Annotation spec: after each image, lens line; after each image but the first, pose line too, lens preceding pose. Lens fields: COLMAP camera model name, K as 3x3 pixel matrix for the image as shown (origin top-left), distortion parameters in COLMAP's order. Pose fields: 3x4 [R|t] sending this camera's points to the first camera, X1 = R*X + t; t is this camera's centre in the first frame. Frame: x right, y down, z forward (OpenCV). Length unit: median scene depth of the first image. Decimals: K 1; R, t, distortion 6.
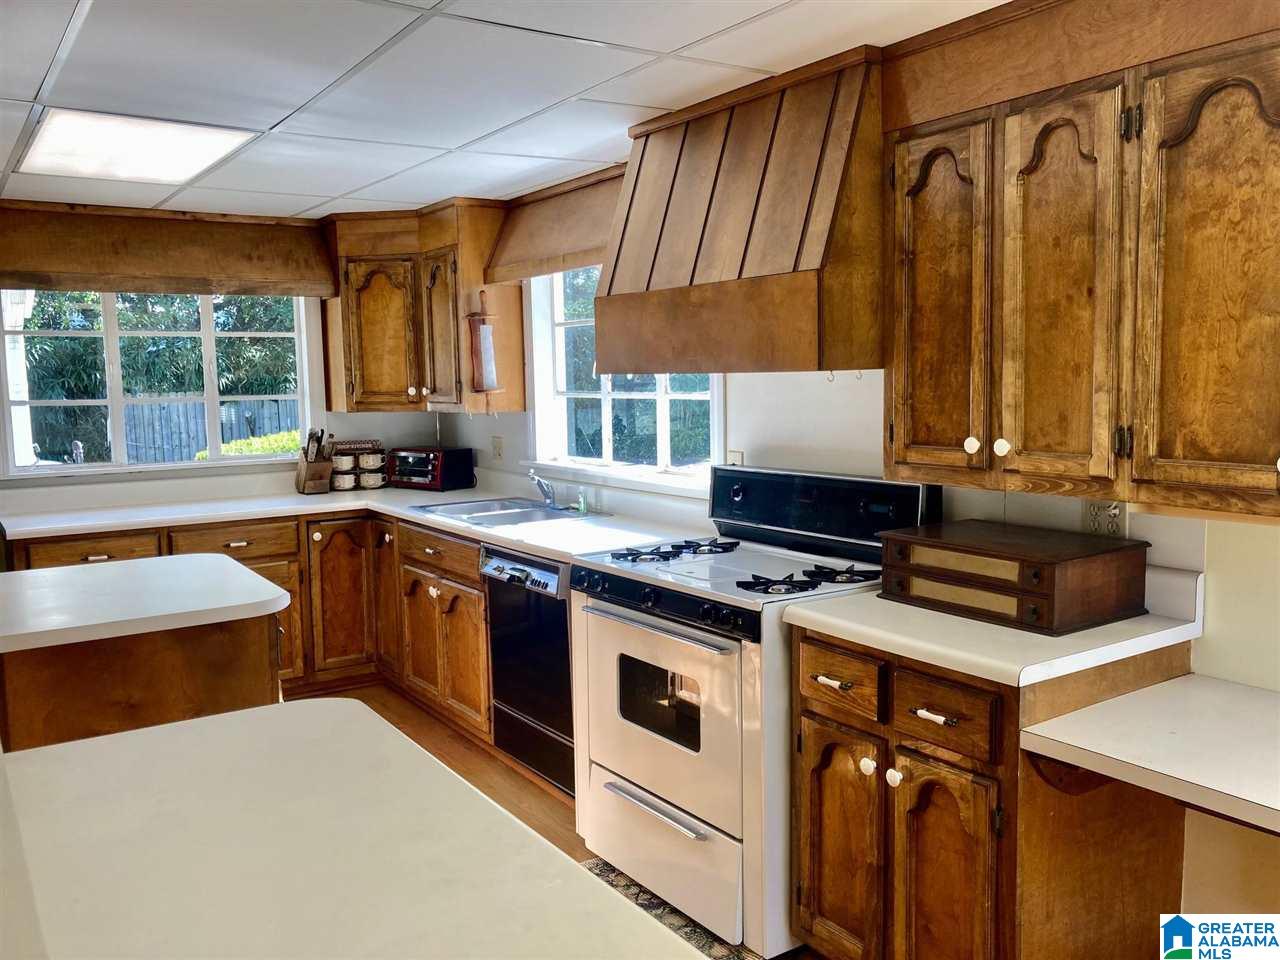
lens RADIAL K [[1074.2, 0, 640.0], [0, 1074.2, 480.0], [0, 0, 1]] dist [-0.001615, 0.155275]
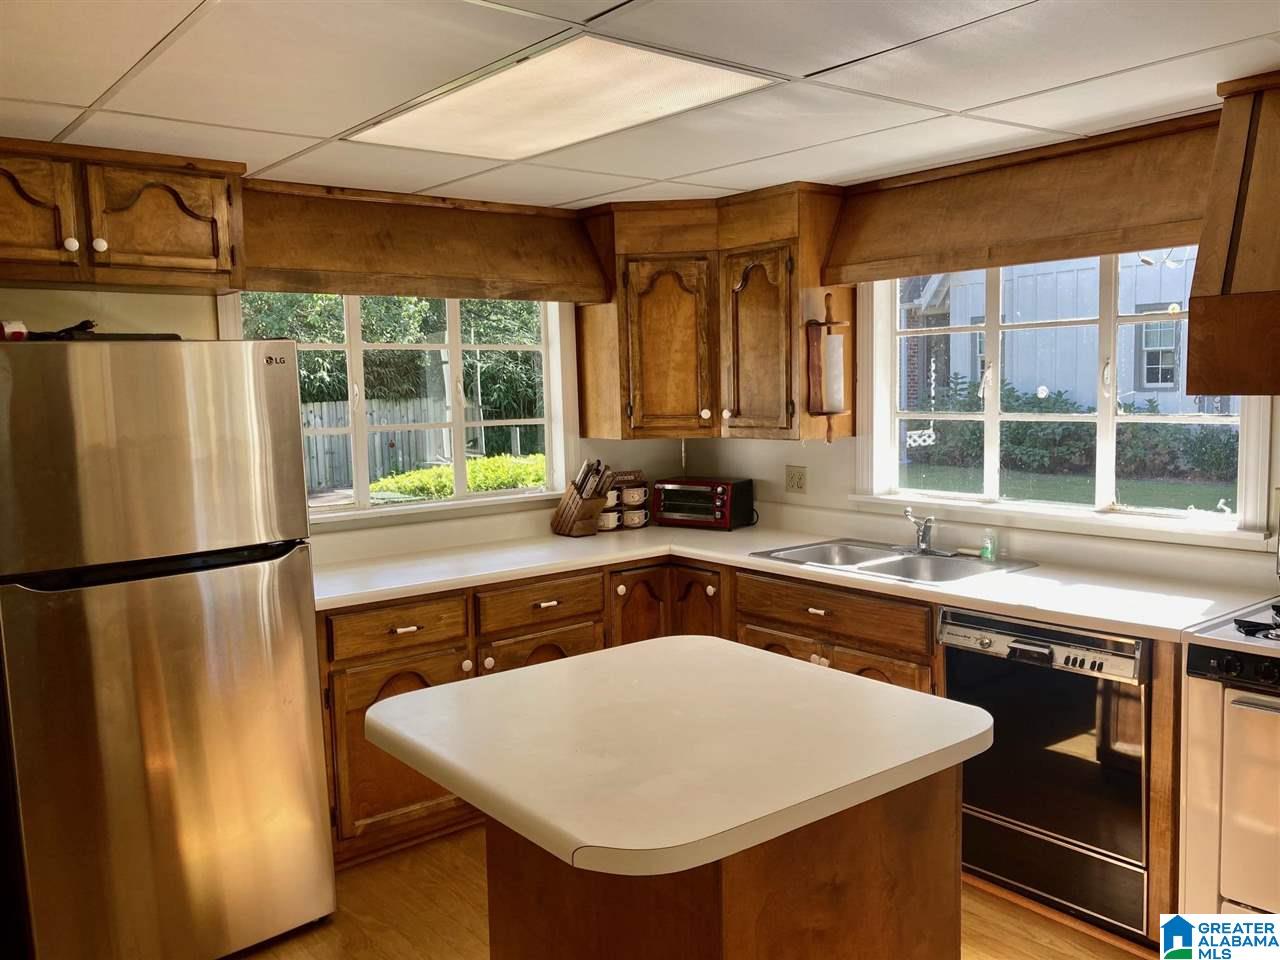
lens RADIAL K [[1039.2, 0, 640.0], [0, 1039.2, 480.0], [0, 0, 1]] dist [0.180175, -0.323084]
pose [[0.995401, -0.013023, 0.094907, -0.344909], [0.013850, 0.999872, -0.008061, -0.024718], [-0.094789, 0.009339, 0.995454, 0.186953]]
